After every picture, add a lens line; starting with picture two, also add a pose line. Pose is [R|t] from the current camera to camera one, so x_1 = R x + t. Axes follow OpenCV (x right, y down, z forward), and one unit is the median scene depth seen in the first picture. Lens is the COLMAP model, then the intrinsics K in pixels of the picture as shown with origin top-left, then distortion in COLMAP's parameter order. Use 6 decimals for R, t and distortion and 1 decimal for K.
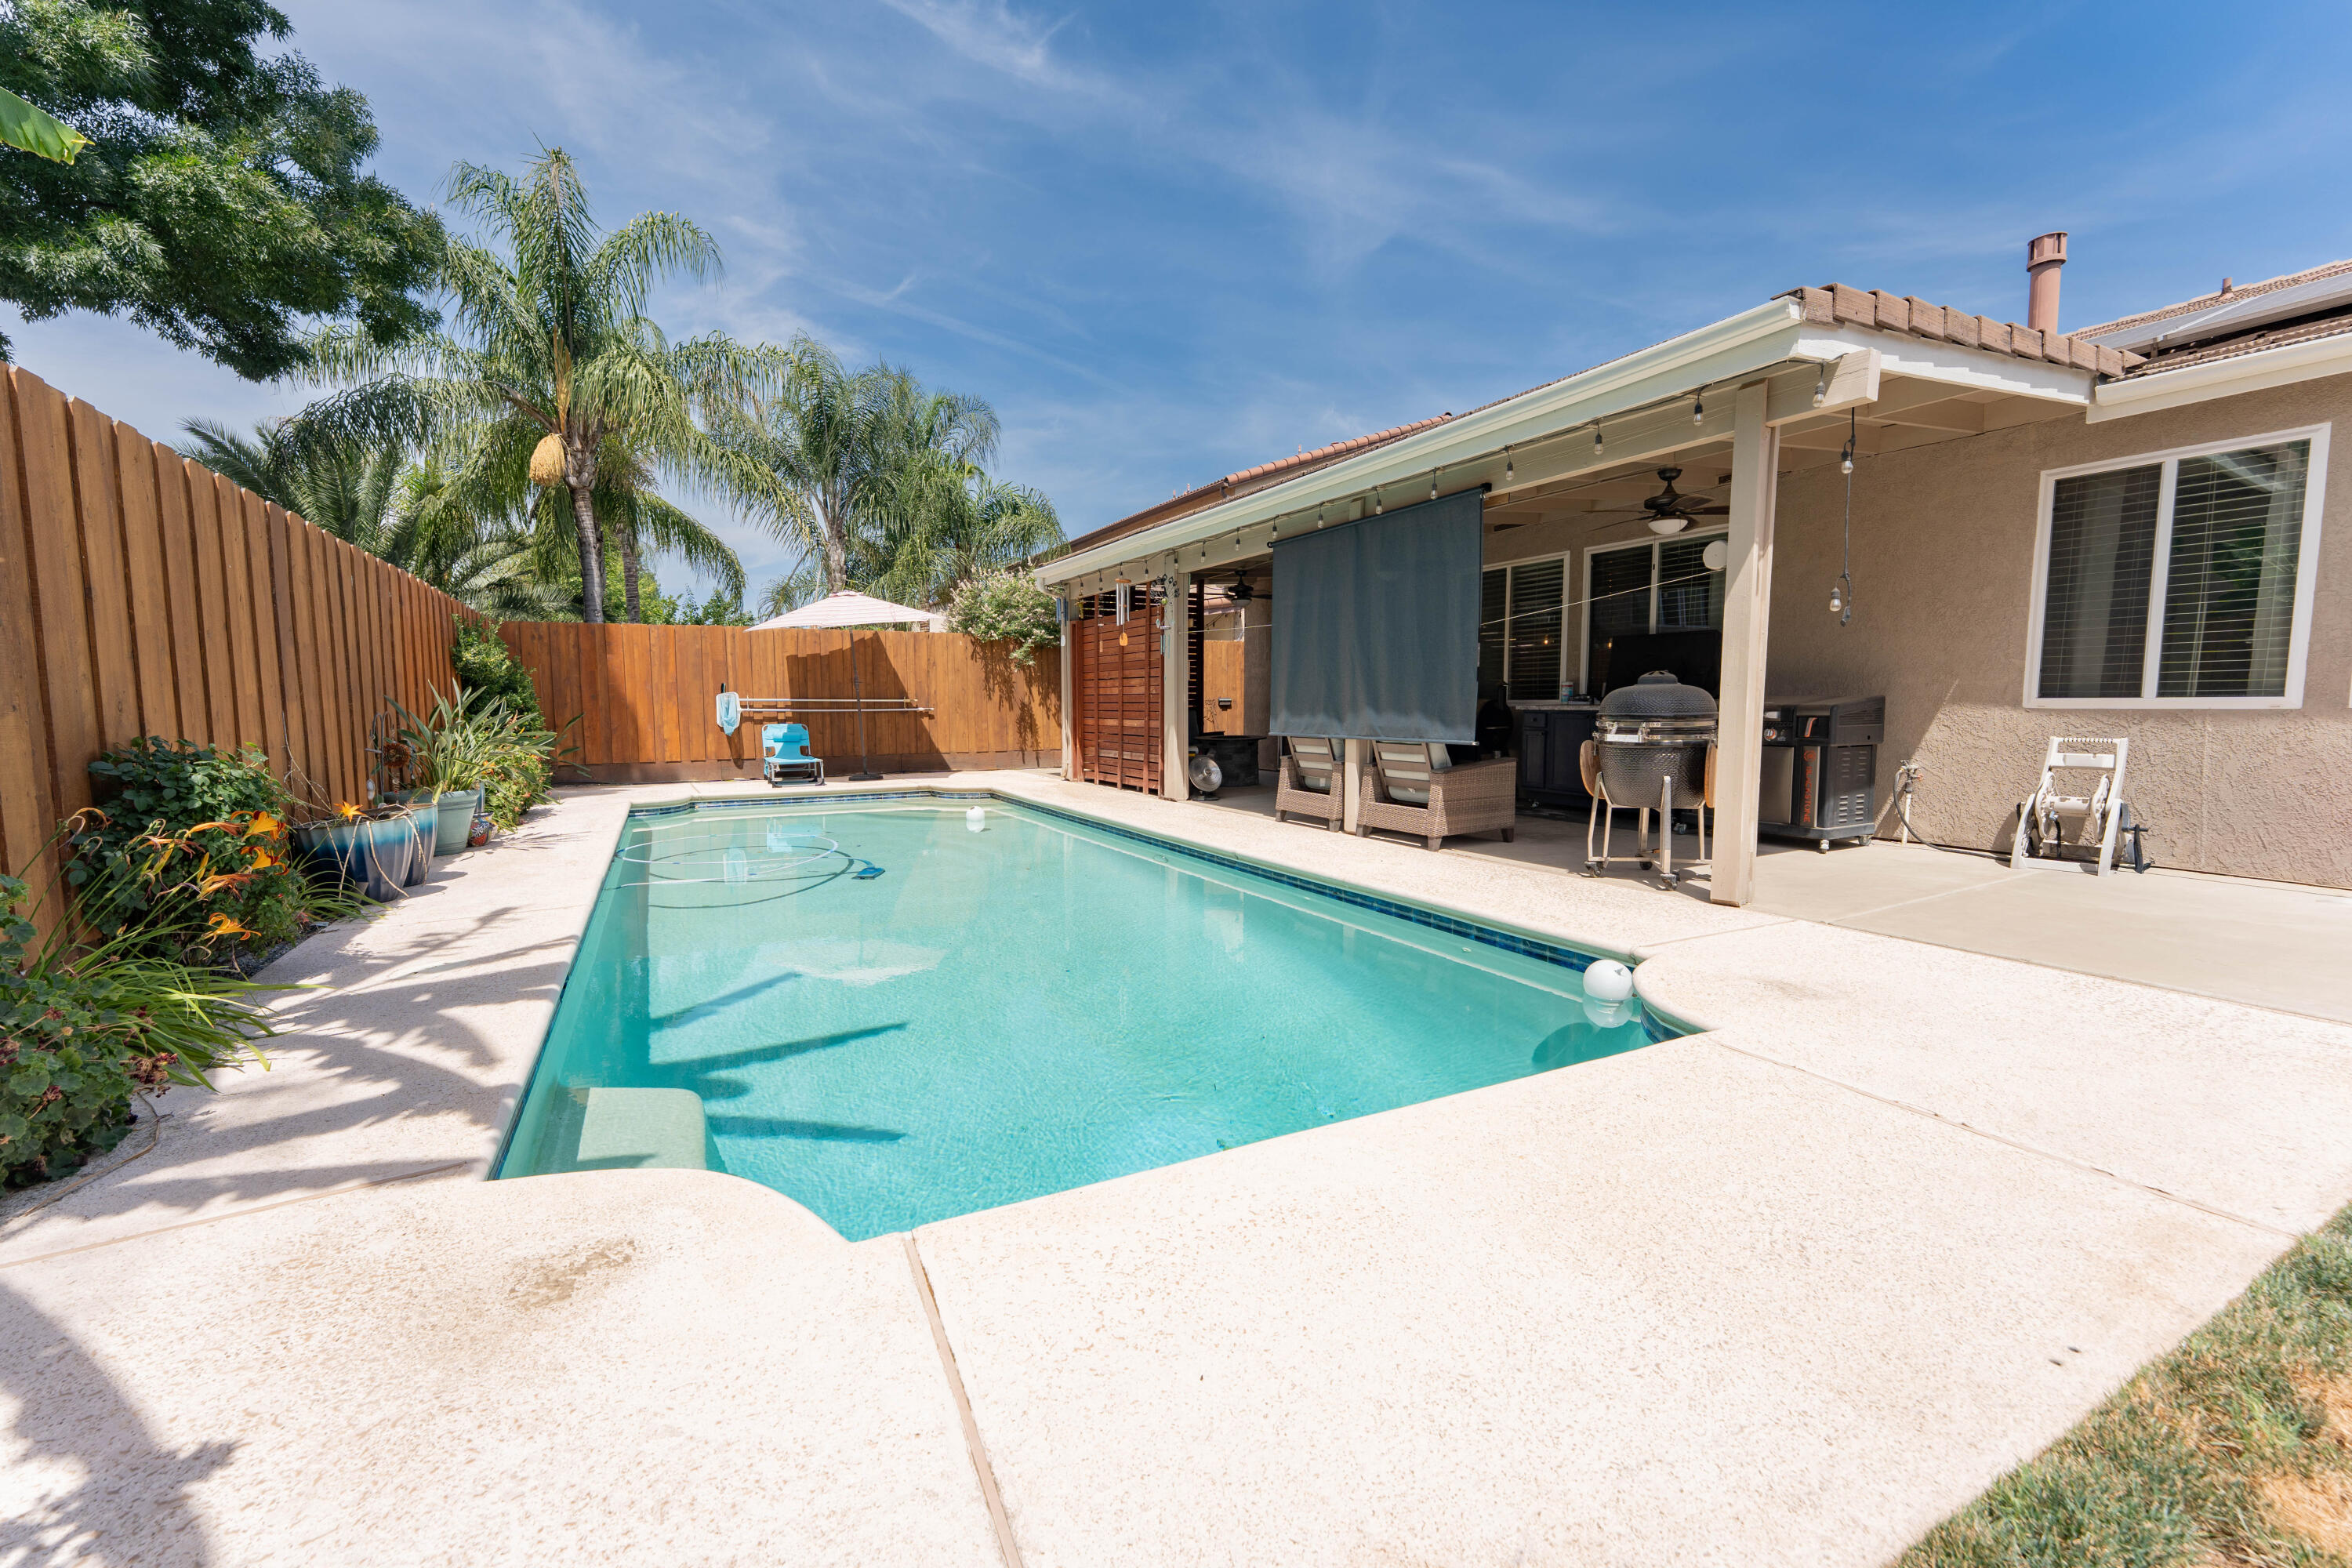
lens RADIAL K [[958.4, 0, 1189.6], [0, 958.4, 767.4], [0, 0, 1]] dist [0.002328, 0.000740]
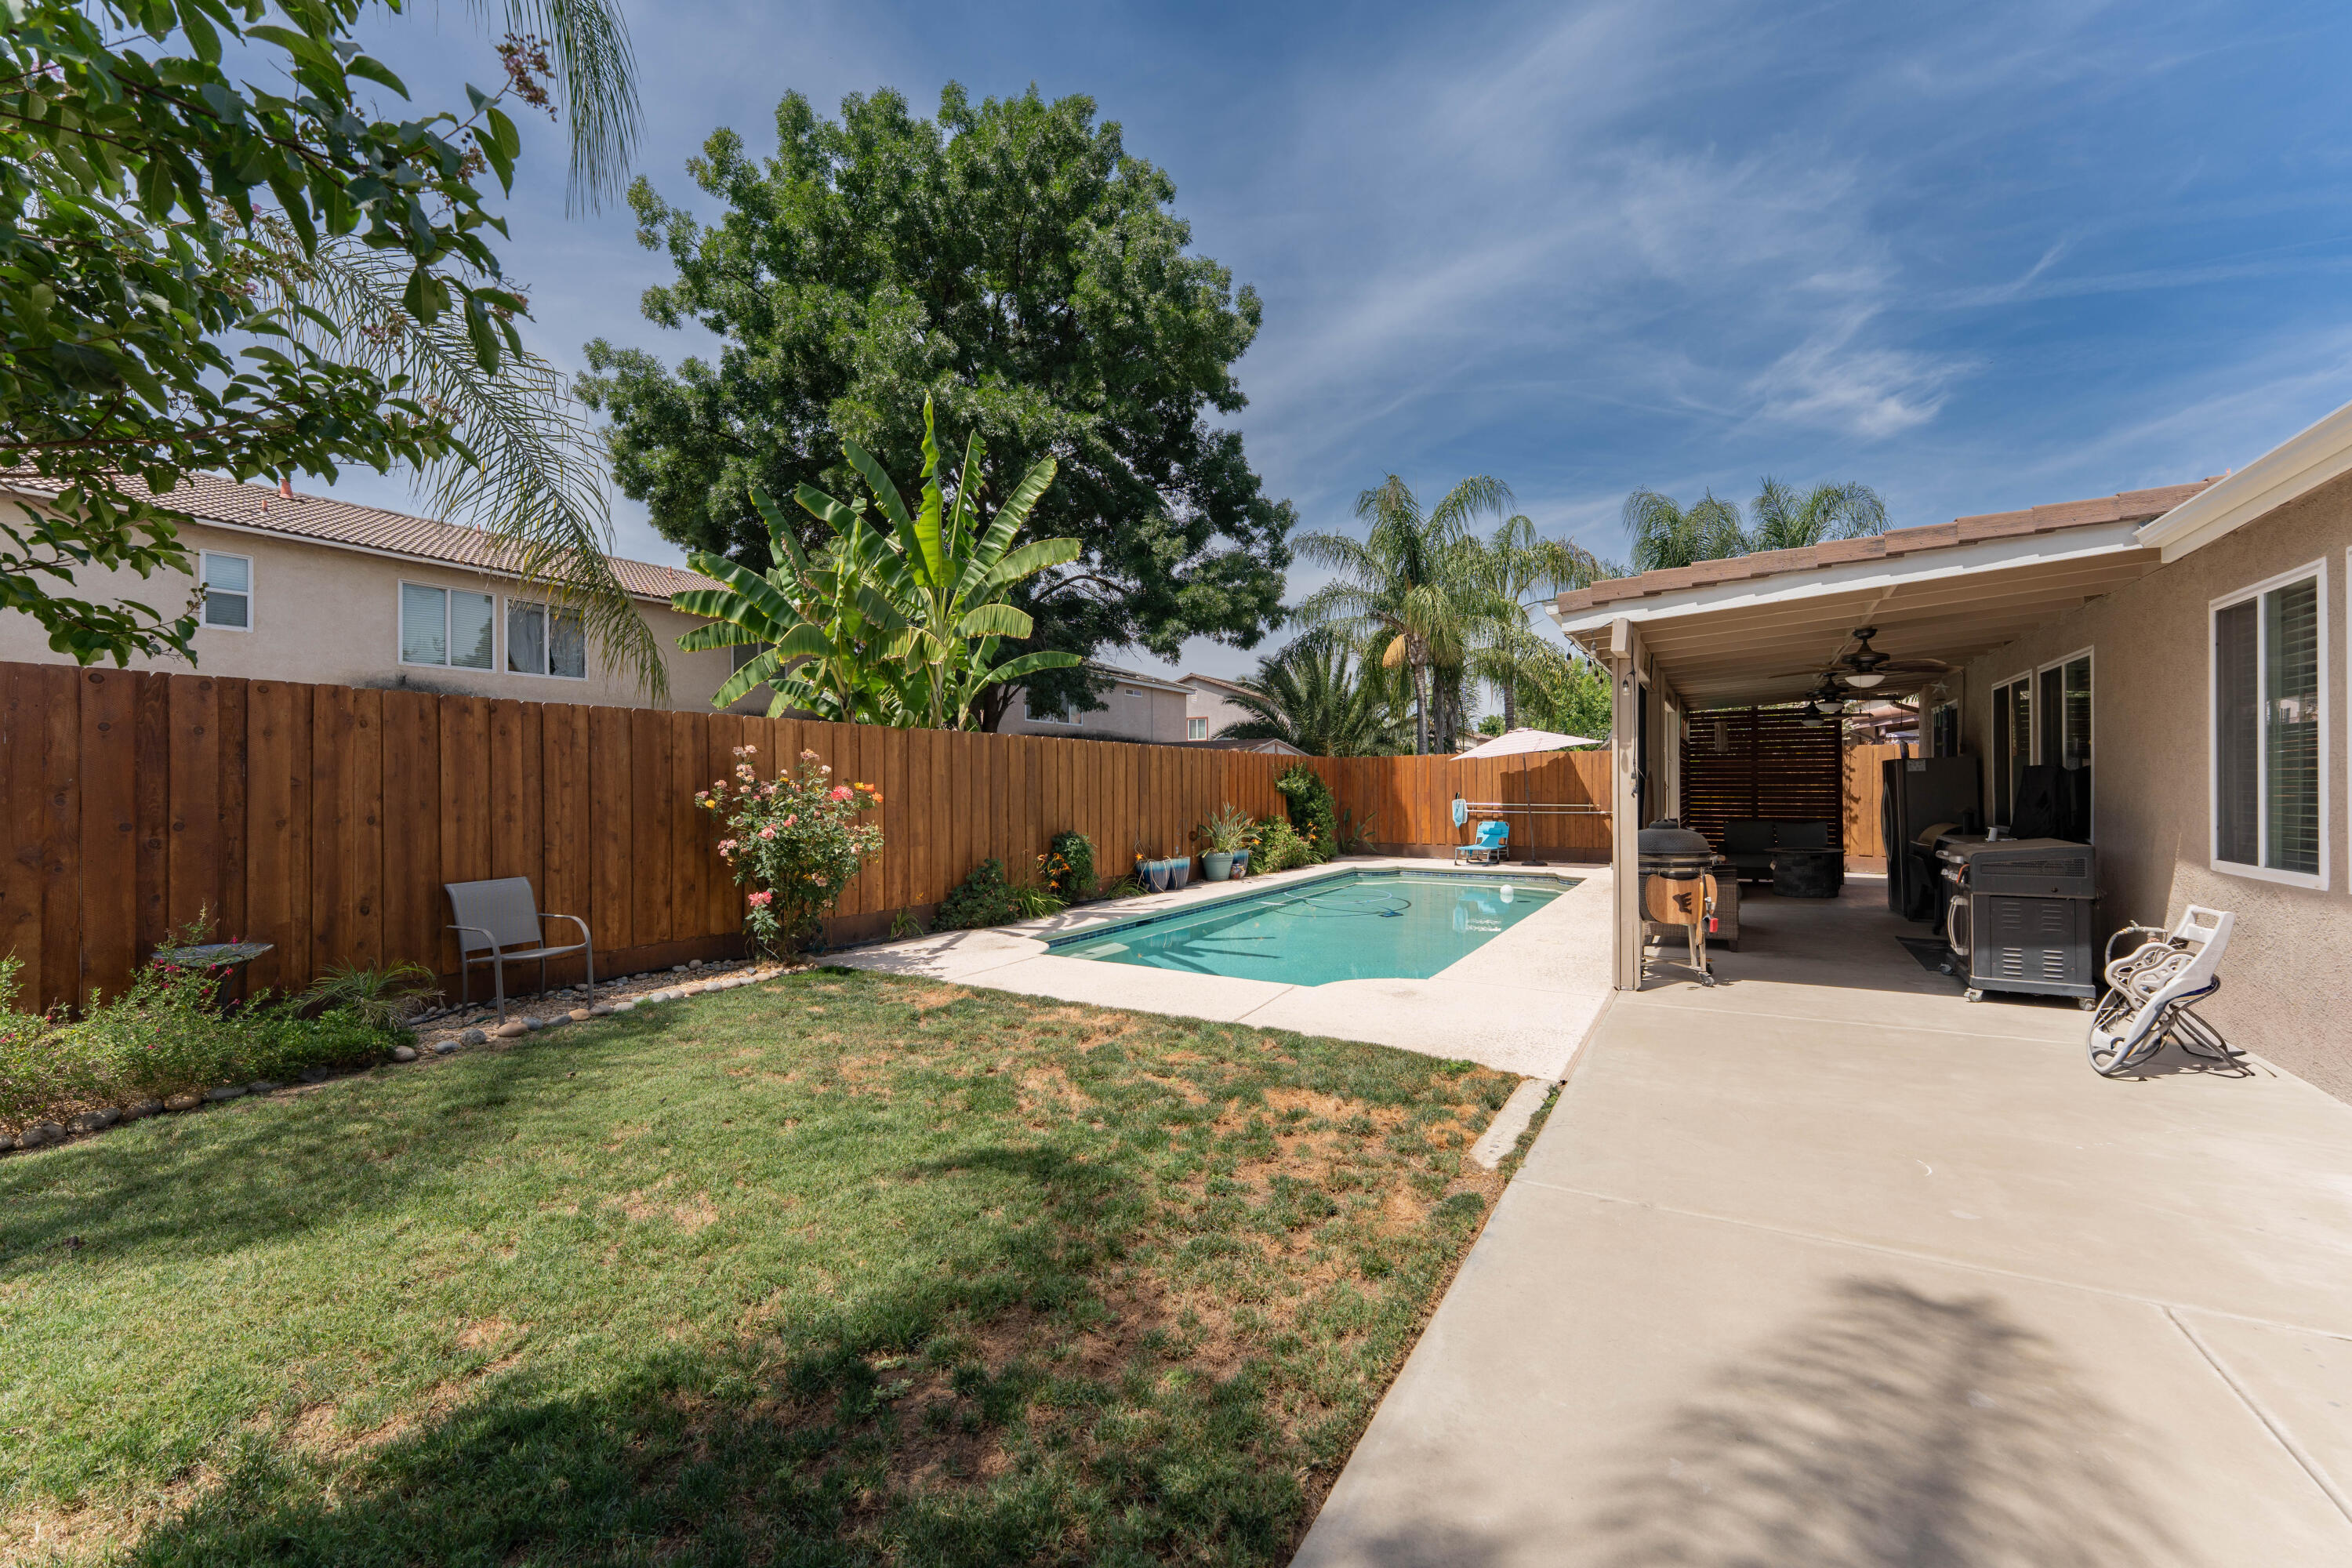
lens RADIAL K [[958.4, 0, 1164.1], [0, 958.4, 785.2], [0, 0, 1]] dist [0.002328, 0.000740]
pose [[0.507054, -0.001624, -0.861913, 0.547054], [-0.055515, 0.997860, -0.034540, -0.022530], [0.860125, 0.065363, 0.505879, -0.137677]]
